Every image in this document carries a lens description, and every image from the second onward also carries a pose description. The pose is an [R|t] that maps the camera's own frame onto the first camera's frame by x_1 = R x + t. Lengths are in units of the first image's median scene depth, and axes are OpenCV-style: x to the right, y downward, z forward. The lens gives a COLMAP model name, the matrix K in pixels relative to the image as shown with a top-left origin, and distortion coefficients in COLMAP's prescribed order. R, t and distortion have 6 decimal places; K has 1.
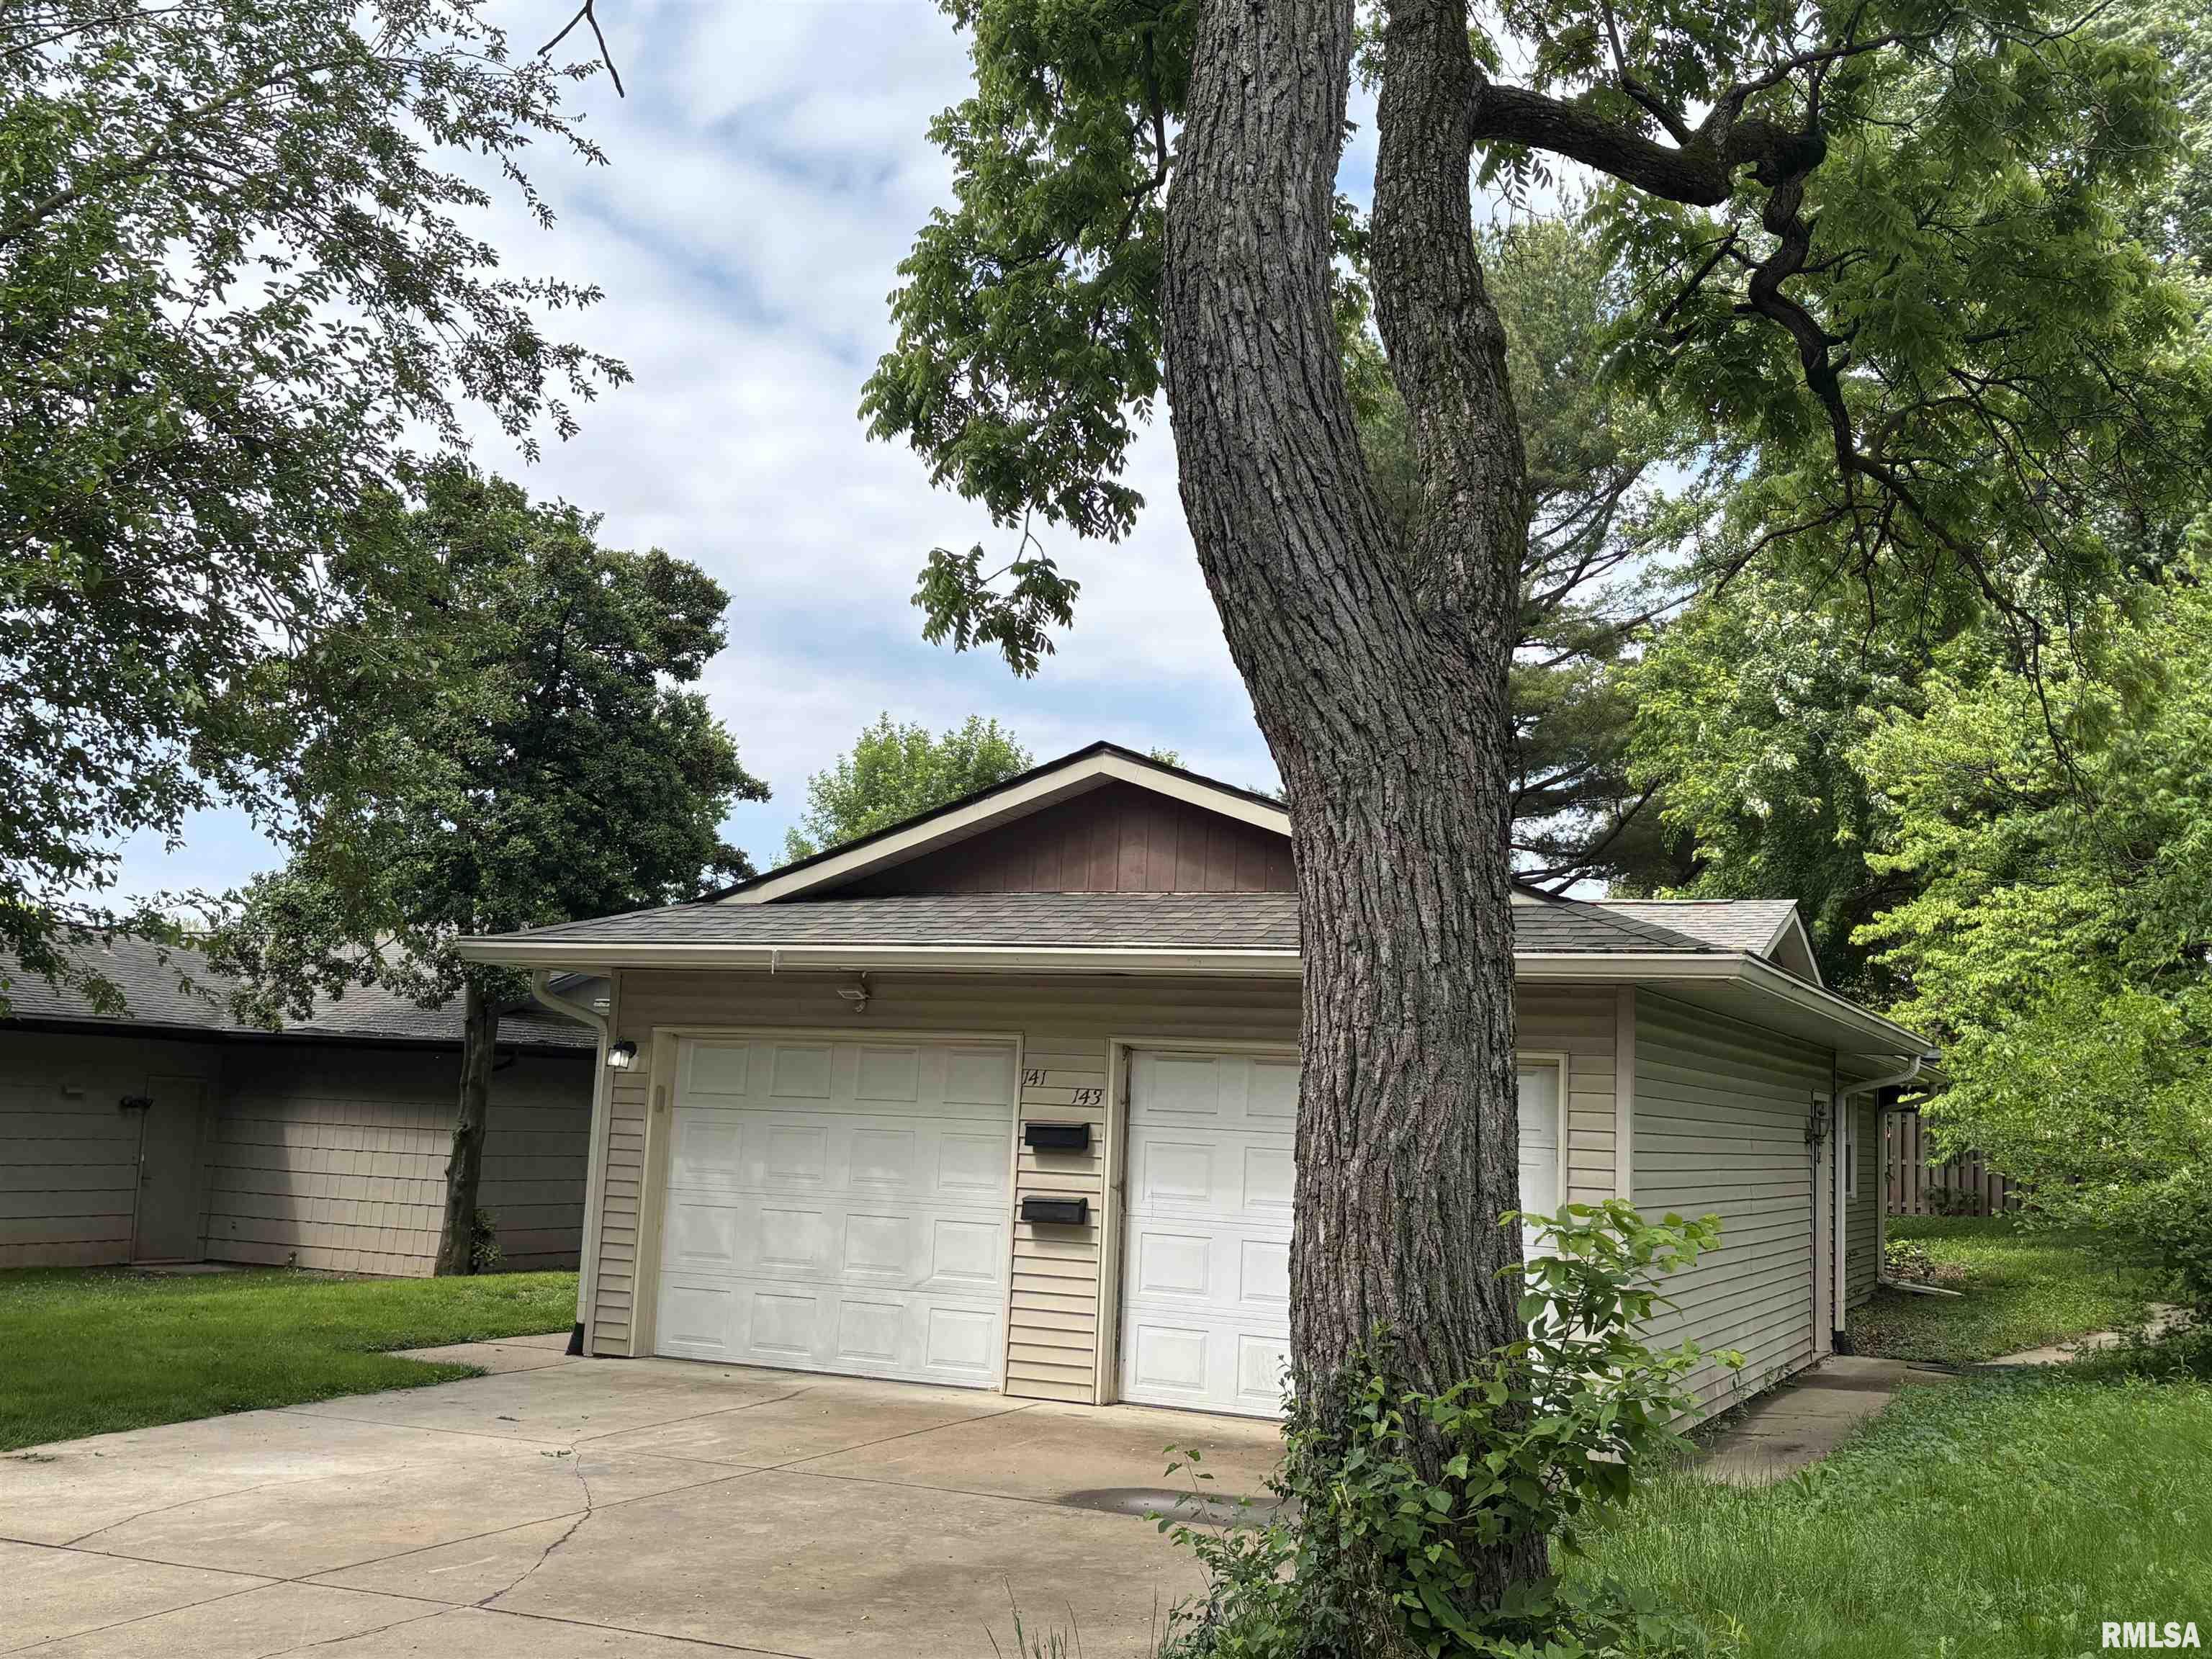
lens RADIAL K [[2236.1, 0, 1106.0], [0, 2236.1, 829.5], [0, 0, 1]] dist [0.165477, -0.303746]
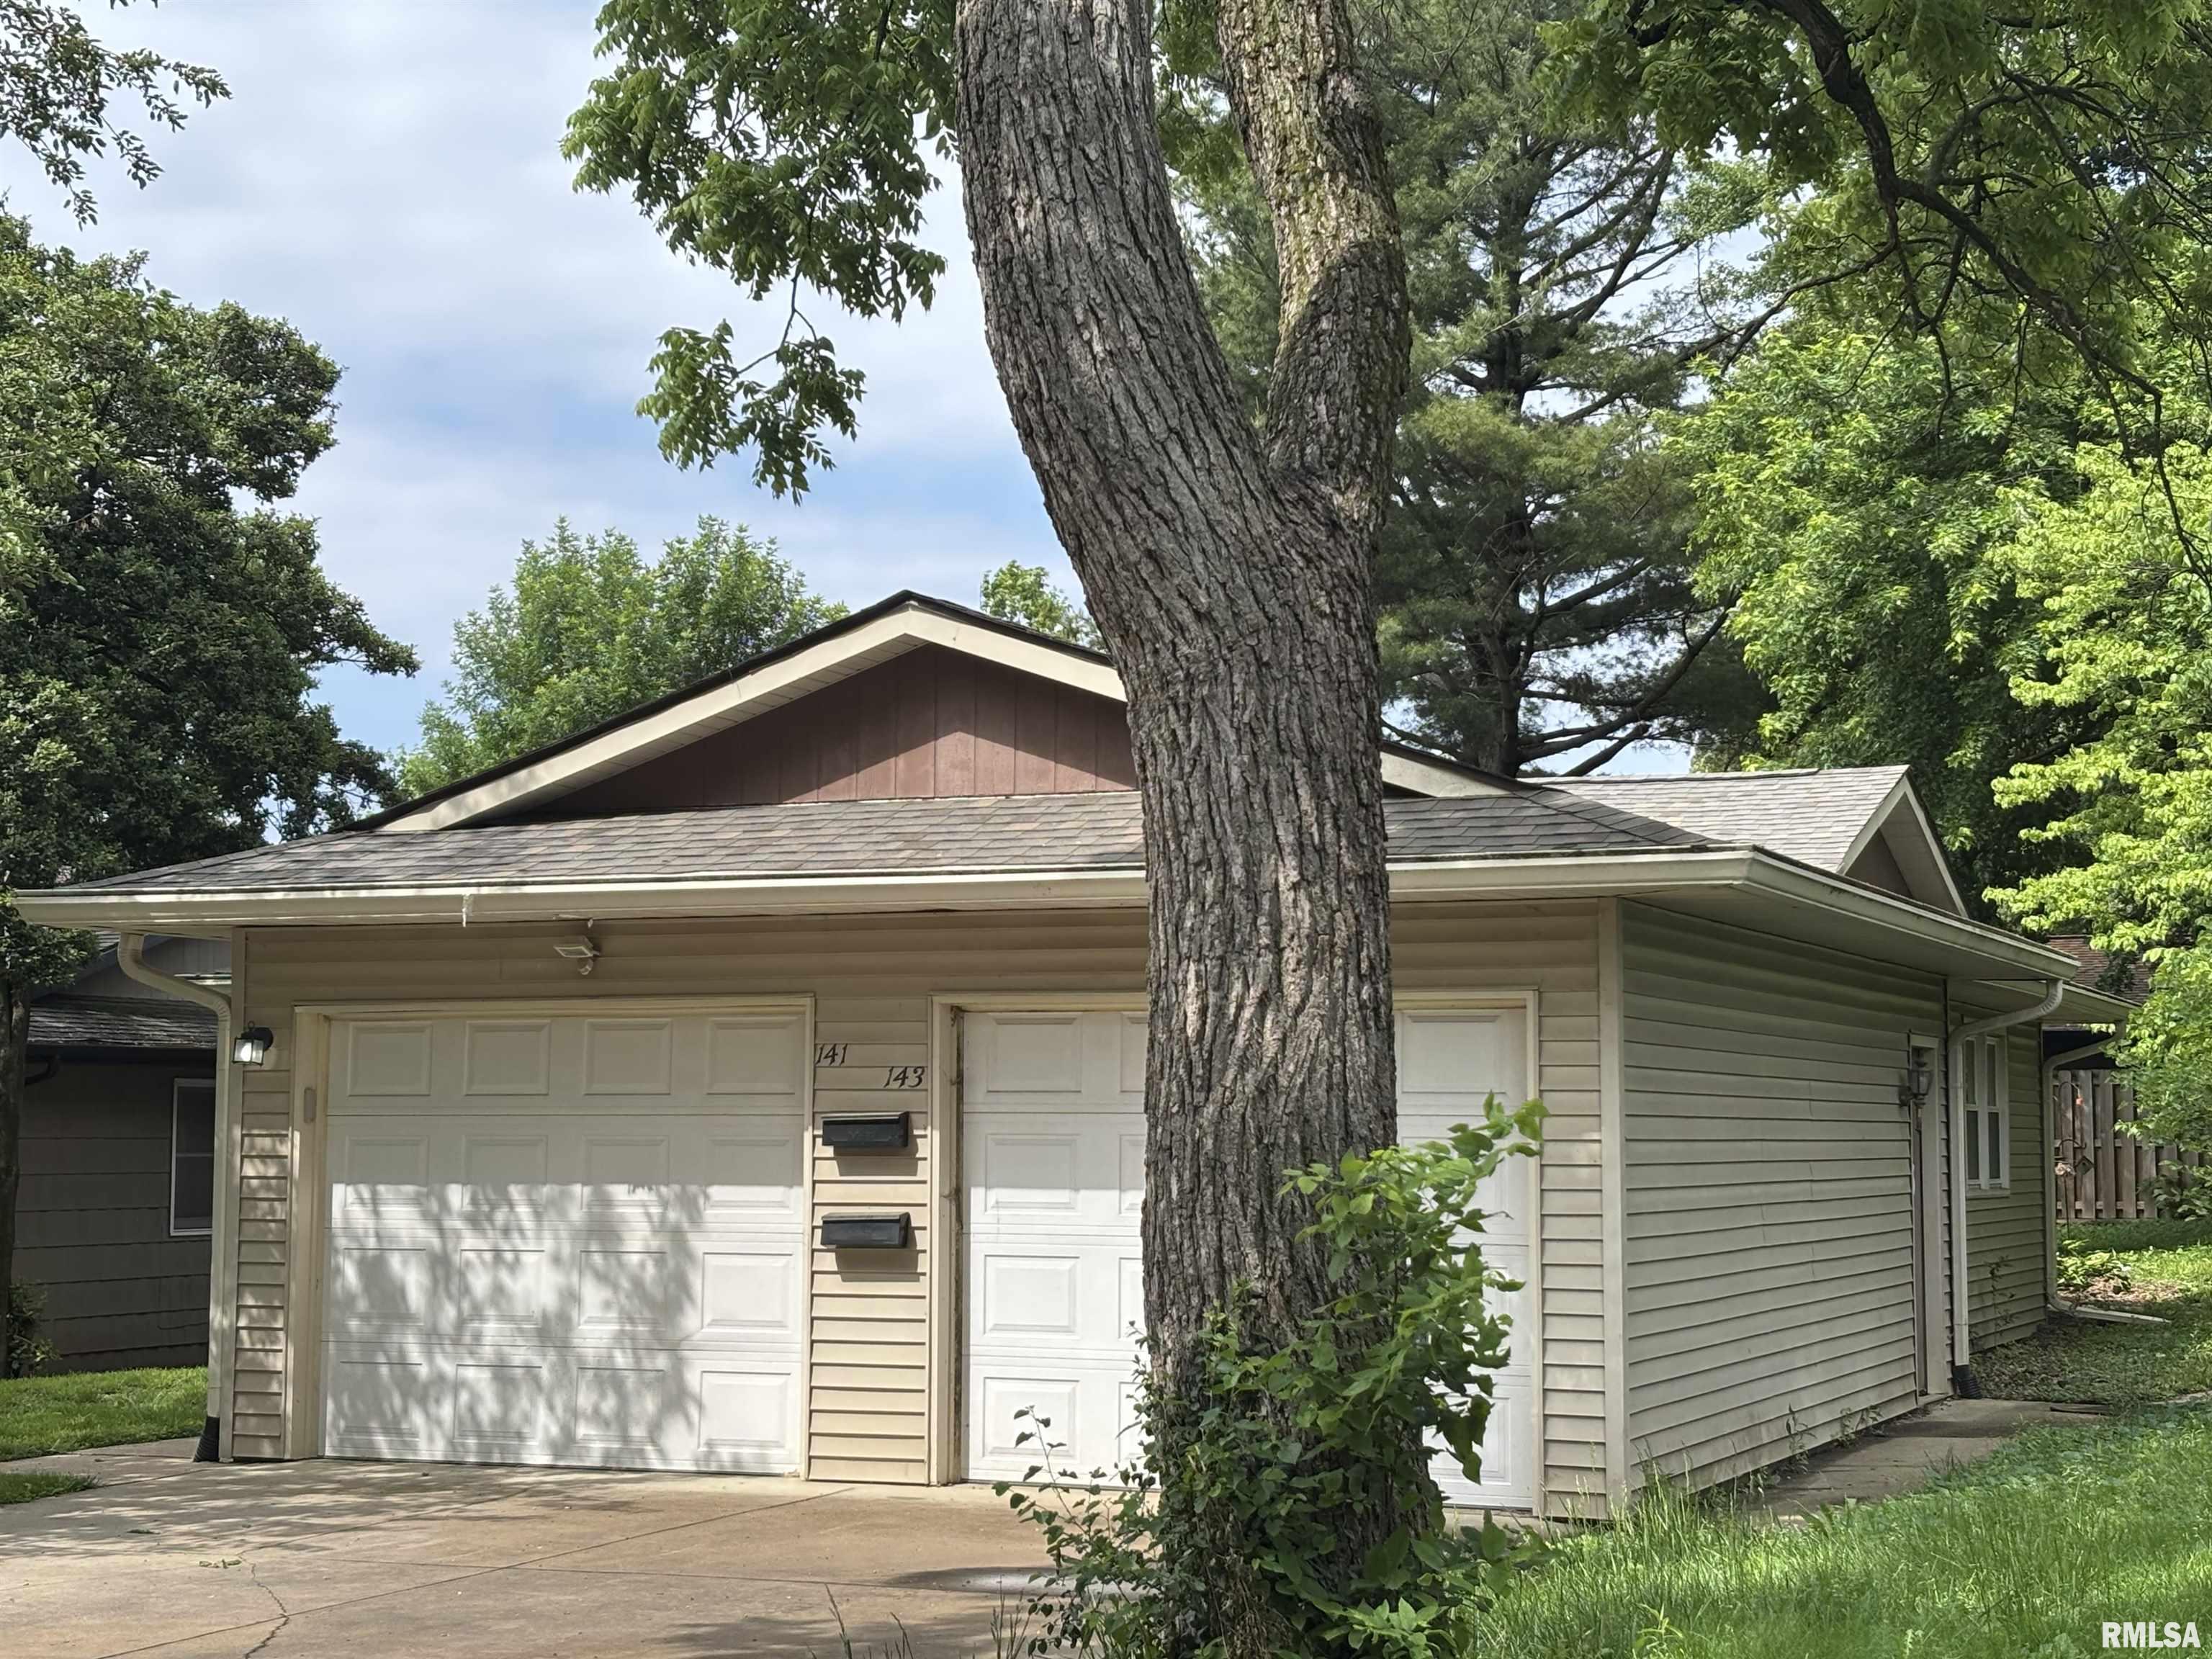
lens RADIAL K [[3599.6, 0, 982.2], [0, 3599.6, 882.8], [0, 0, 1]] dist [0.339520, -0.023430]
pose [[0.999159, -0.037605, 0.016369, 0.000343], [0.036617, 0.997704, 0.056979, -0.011321], [-0.018475, -0.056332, 0.998241, -0.184277]]
